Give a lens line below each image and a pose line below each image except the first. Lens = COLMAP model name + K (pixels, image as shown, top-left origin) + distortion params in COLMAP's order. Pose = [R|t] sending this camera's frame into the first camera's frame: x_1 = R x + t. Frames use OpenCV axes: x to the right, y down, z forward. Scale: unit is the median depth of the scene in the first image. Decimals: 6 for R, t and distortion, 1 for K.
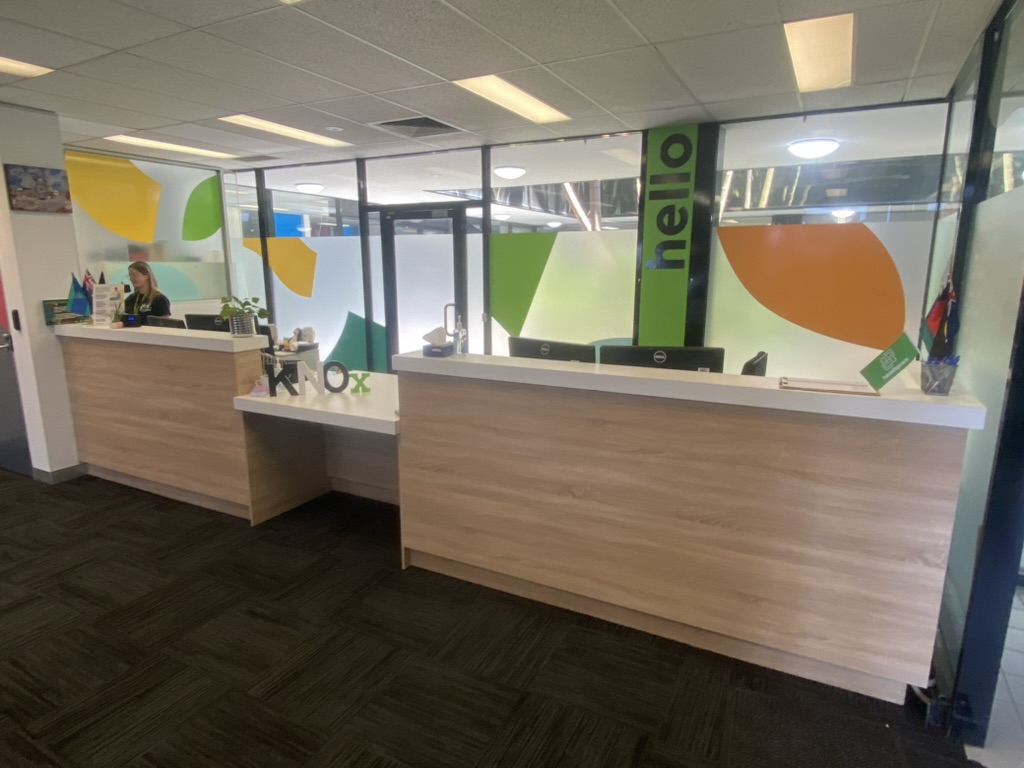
lens RADIAL K [[601.2, 0, 511.3], [0, 601.2, 384.2], [0, 0, 1]] dist [0.007009, -0.005510]
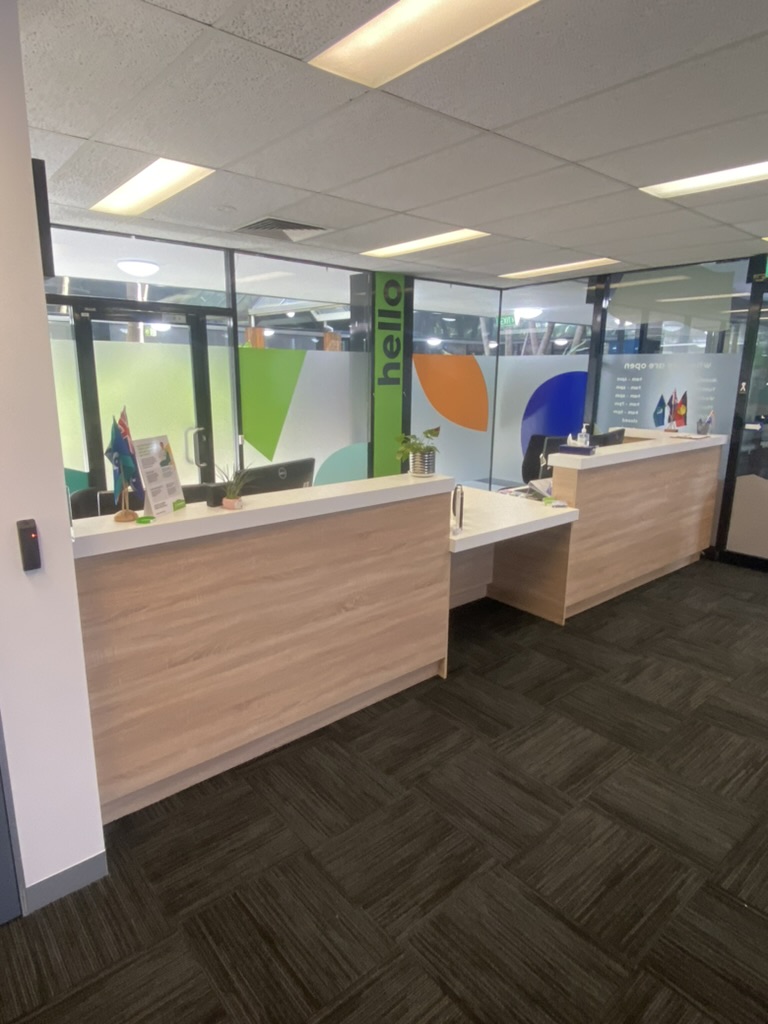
lens RADIAL K [[601.2, 0, 349.3], [0, 601.2, 521.3], [0, 0, 1]] dist [0.007009, -0.005510]
pose [[0.389663, -0.217228, 0.894972, -1.119418], [0.176097, 0.971428, 0.159114, -0.147625], [-0.903965, 0.095601, 0.416783, 0.654852]]
